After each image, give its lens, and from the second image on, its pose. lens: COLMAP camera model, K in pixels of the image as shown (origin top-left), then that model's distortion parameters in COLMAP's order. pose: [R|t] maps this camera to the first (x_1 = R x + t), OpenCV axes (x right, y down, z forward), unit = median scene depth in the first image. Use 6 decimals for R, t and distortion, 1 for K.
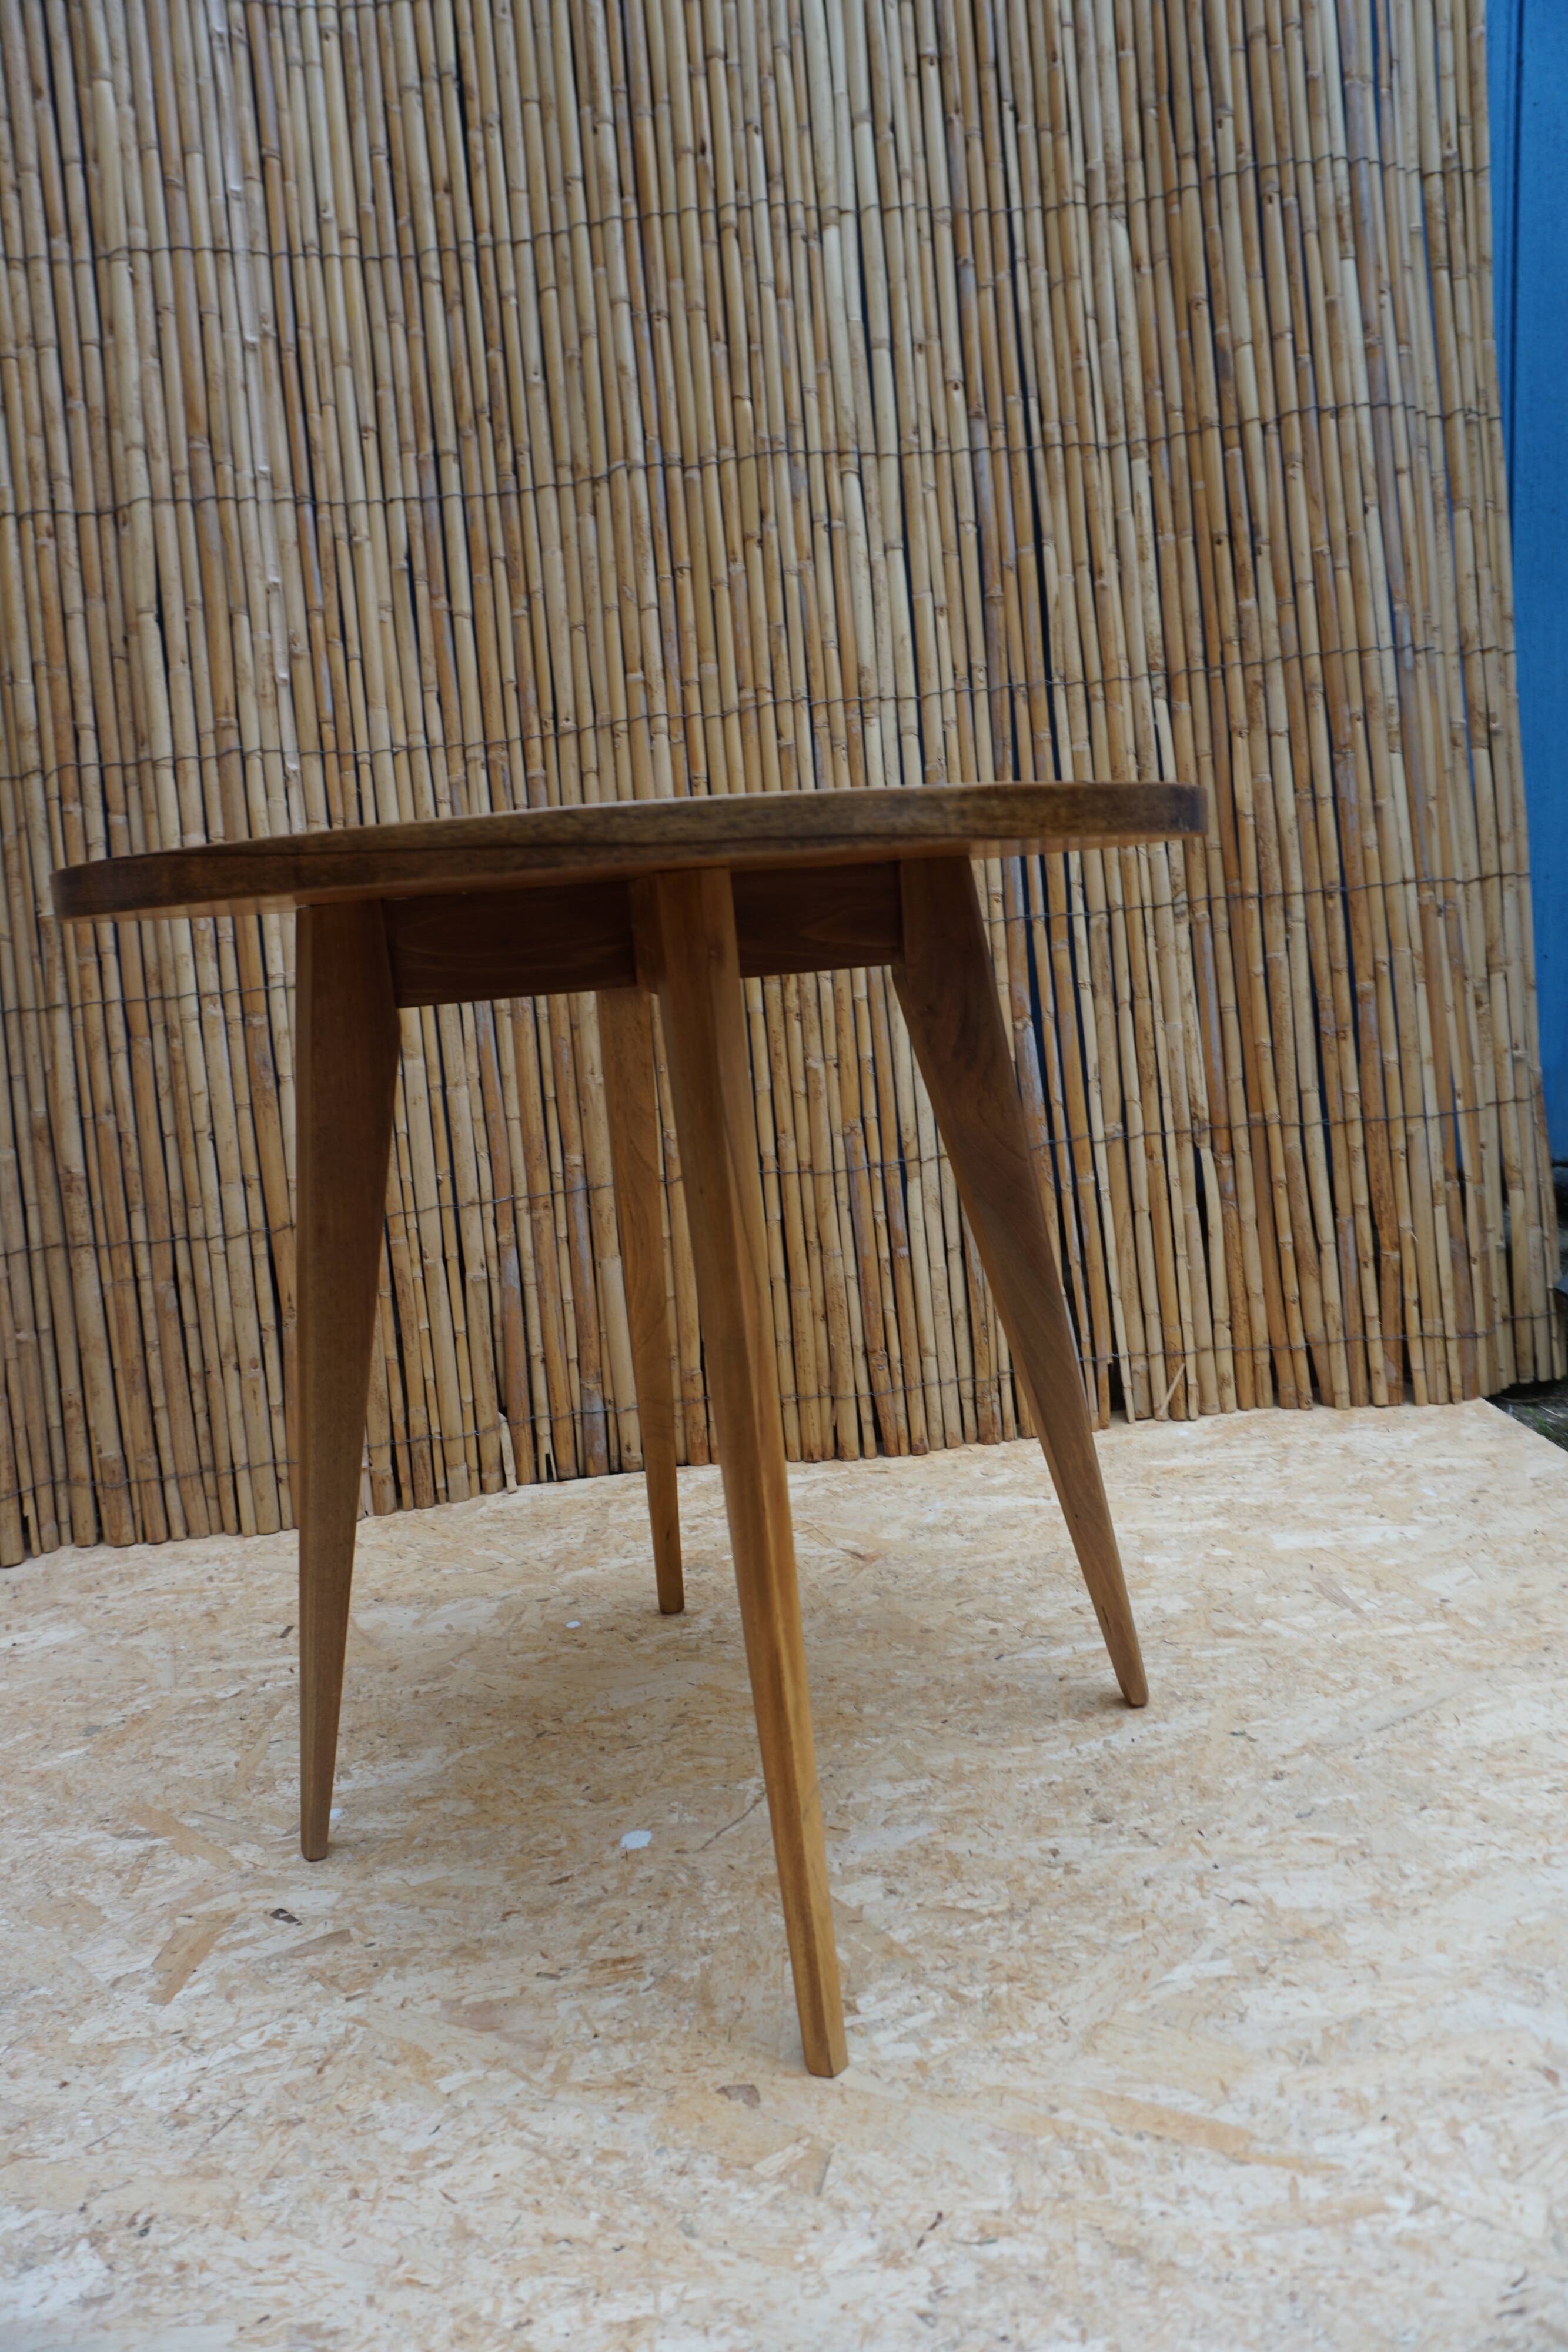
lens RADIAL K [[1554.1, 0, 771.6], [0, 1554.1, 1178.6], [0, 0, 1]] dist [-0.056754, 0.034137]
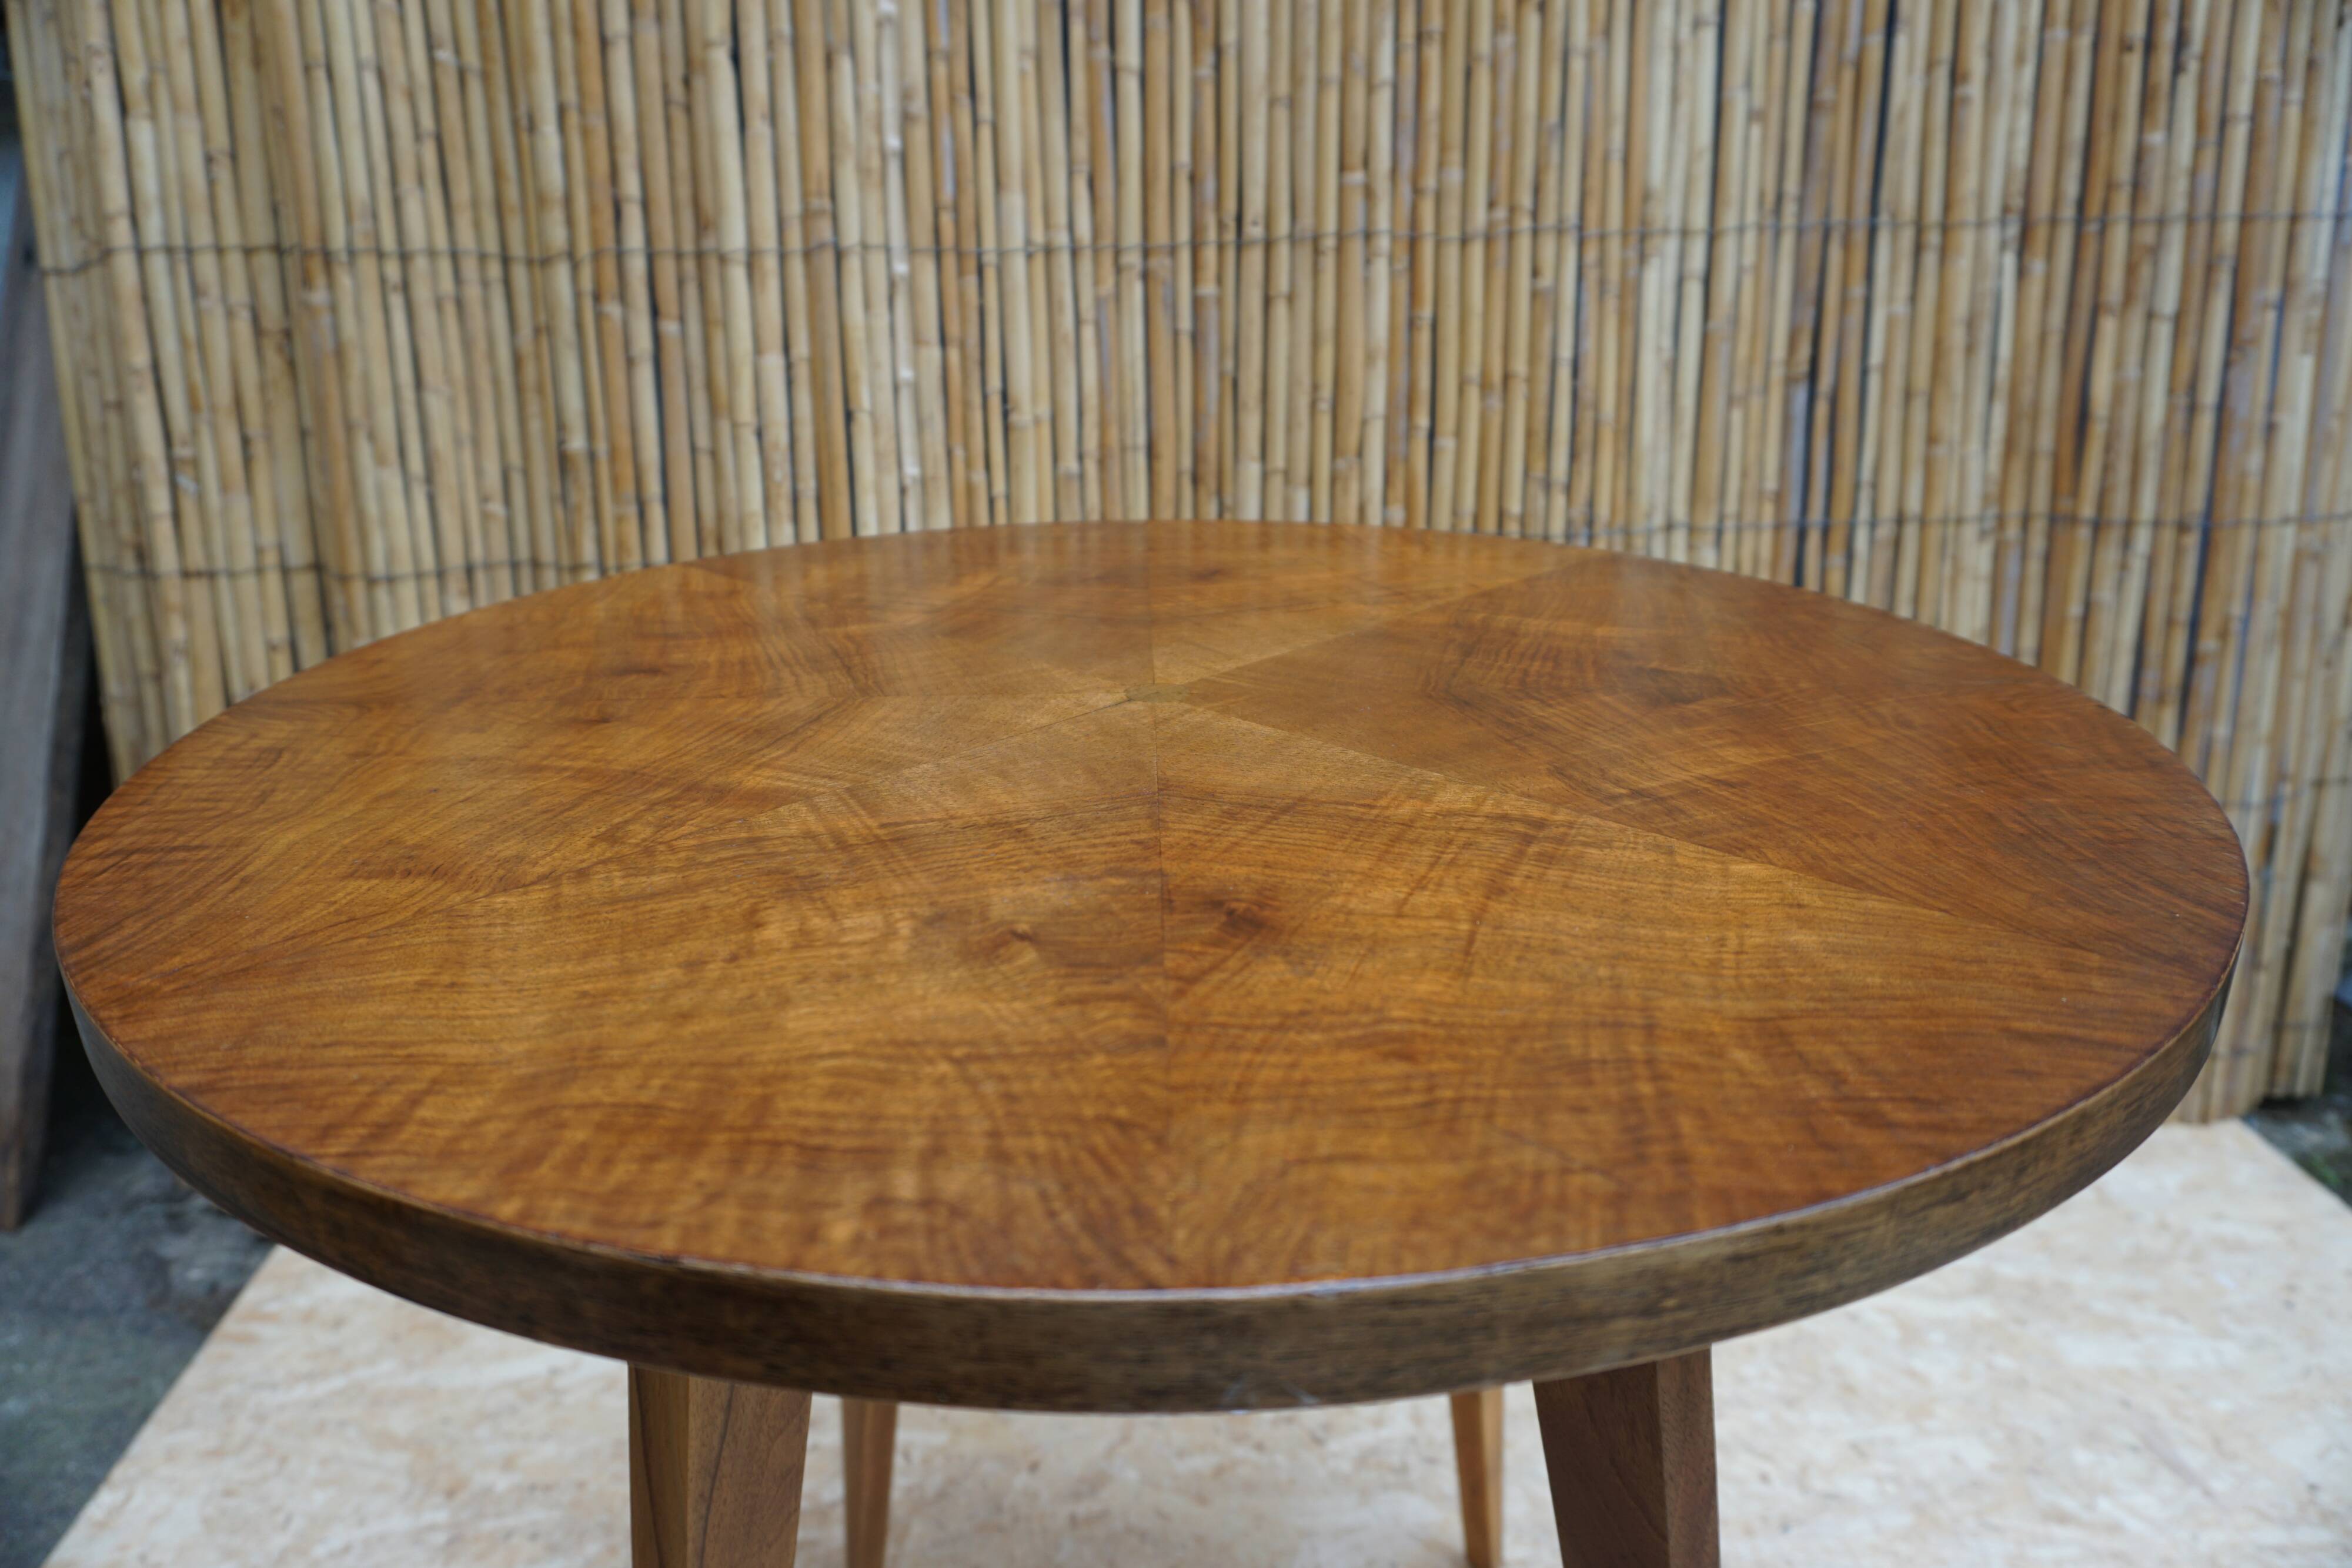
lens RADIAL K [[1554.1, 0, 1166.0], [0, 1554.1, 775.0], [0, 0, 1]] dist [-0.056754, 0.034137]
pose [[0.997536, 0.066694, 0.021763, -0.181505], [-0.069437, 0.982880, 0.170659, -0.162226], [-0.010008, -0.171750, 0.985090, 0.207363]]
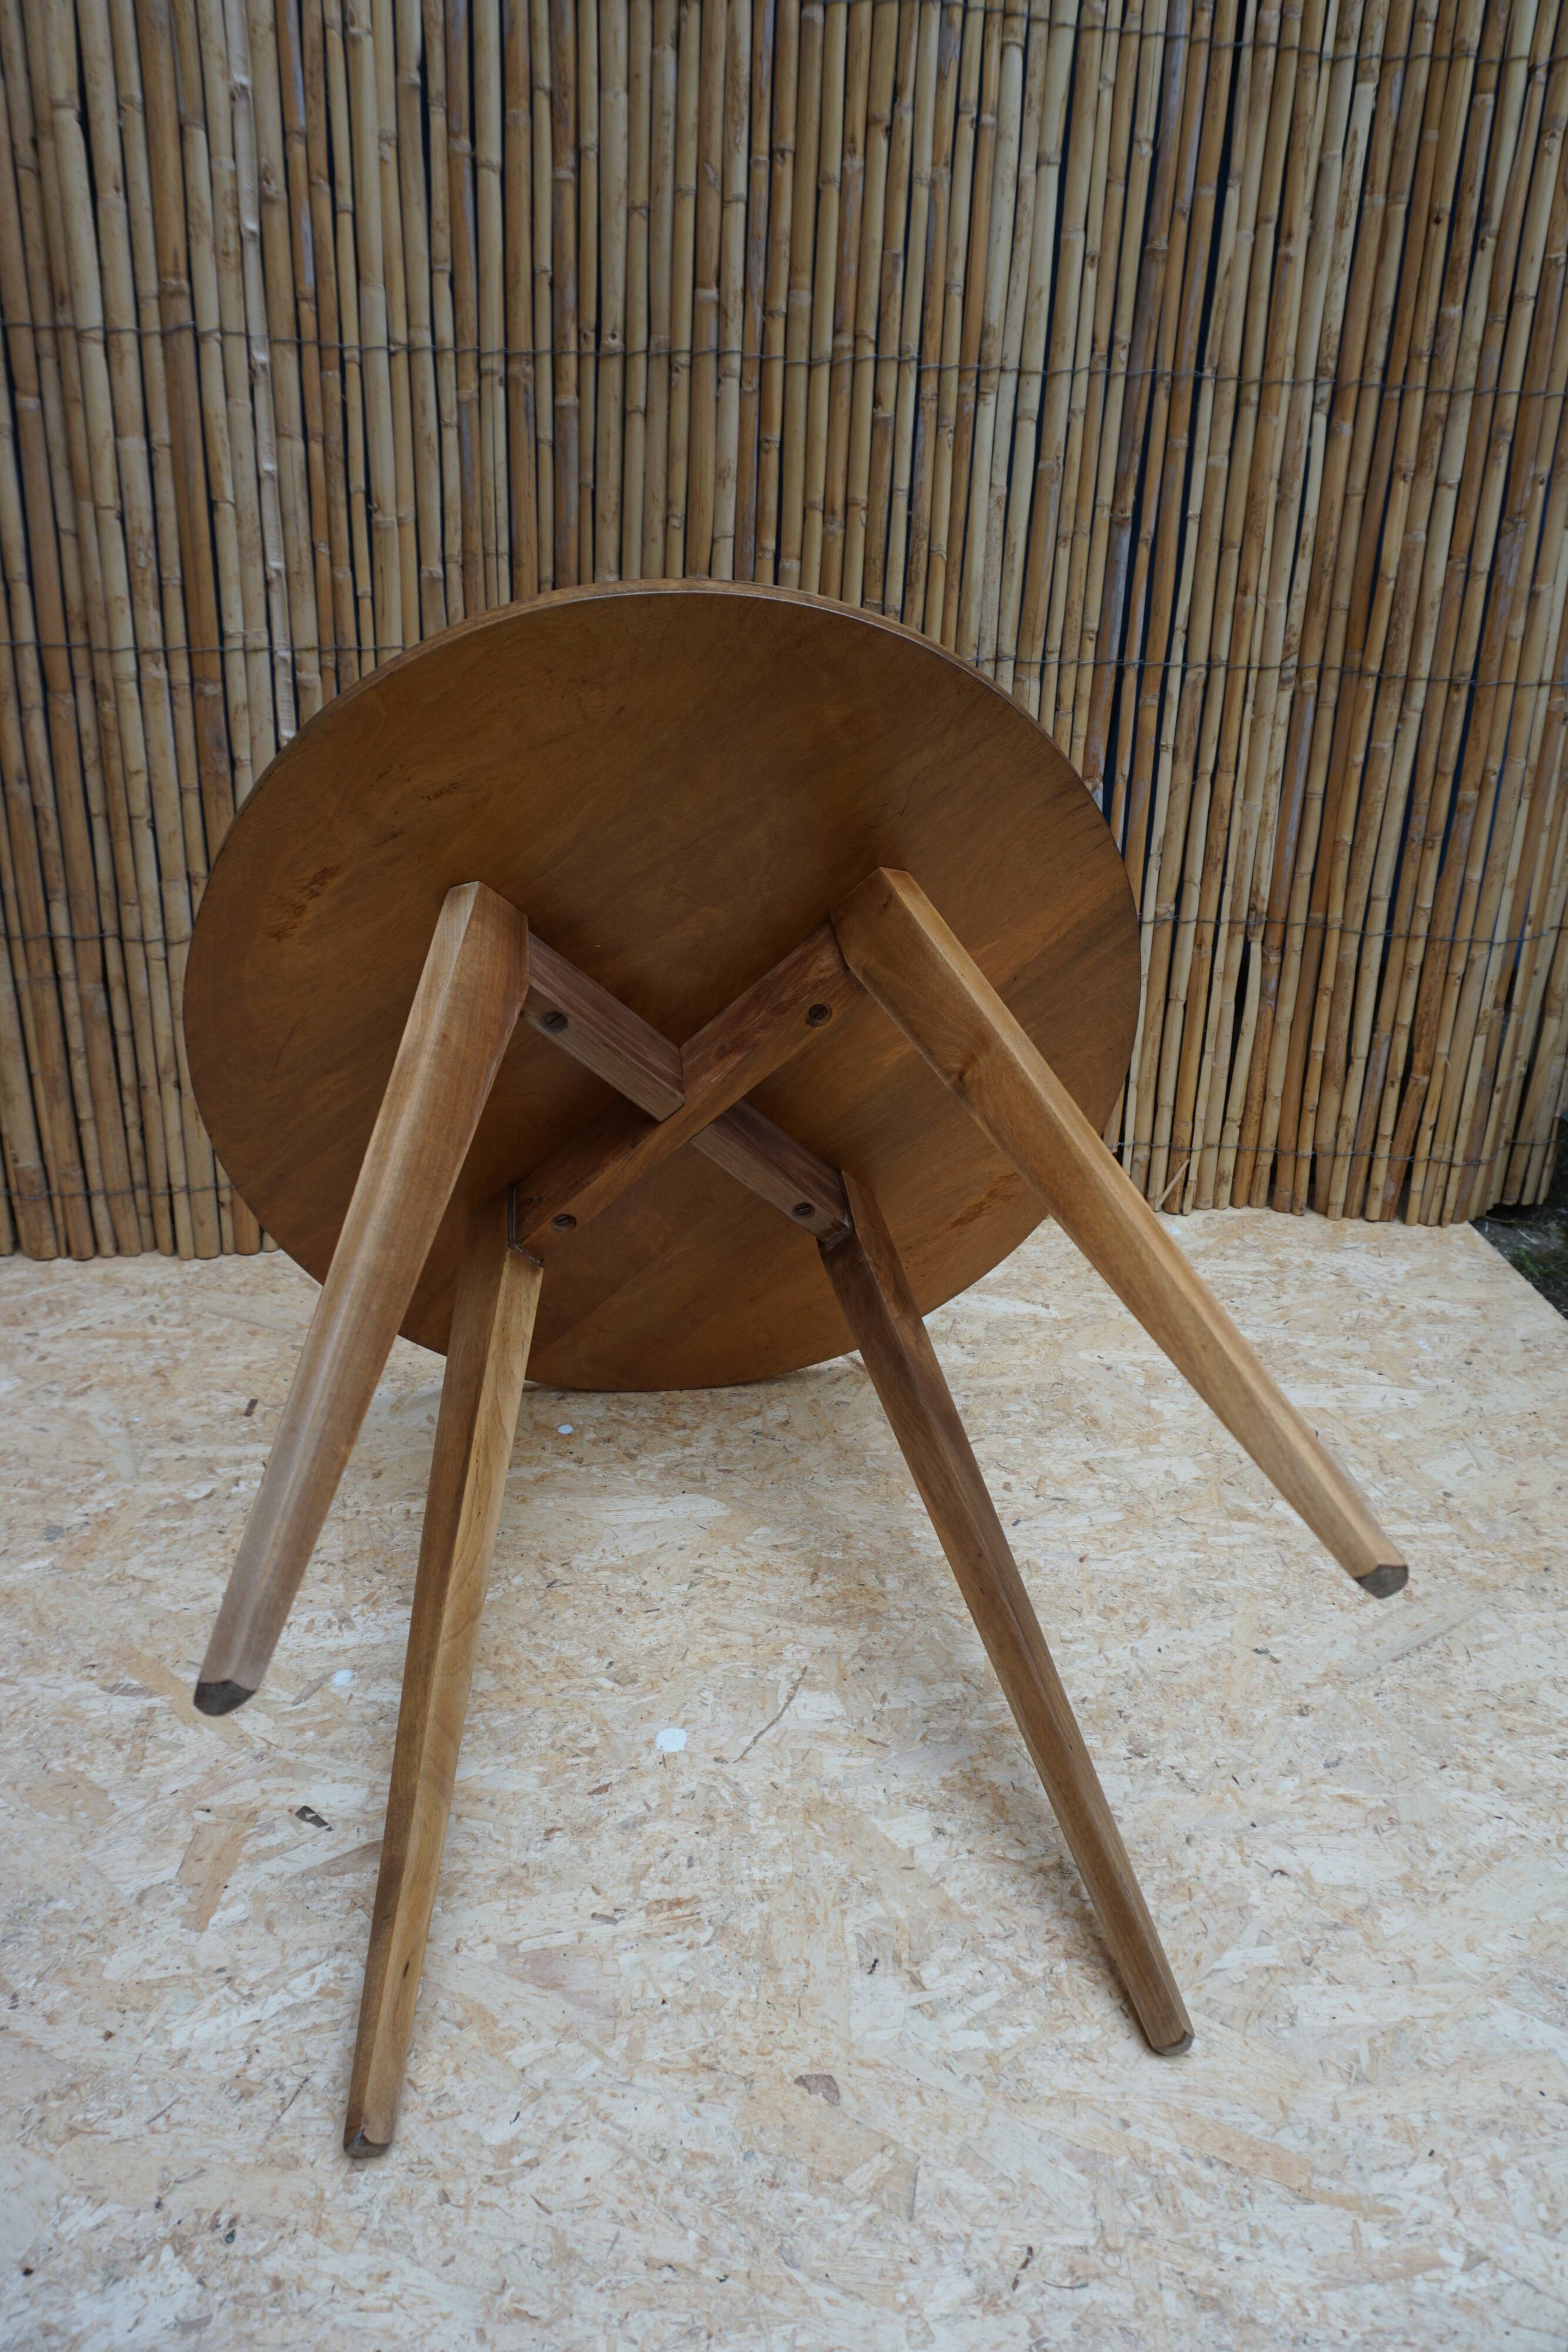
lens RADIAL K [[1554.1, 0, 772.6], [0, 1554.1, 1169.8], [0, 0, 1]] dist [-0.056754, 0.034137]
pose [[0.988538, 0.085456, 0.124455, -0.116973], [-0.119504, 0.946683, 0.299182, -0.141844], [-0.092252, -0.310625, 0.946045, 0.117888]]
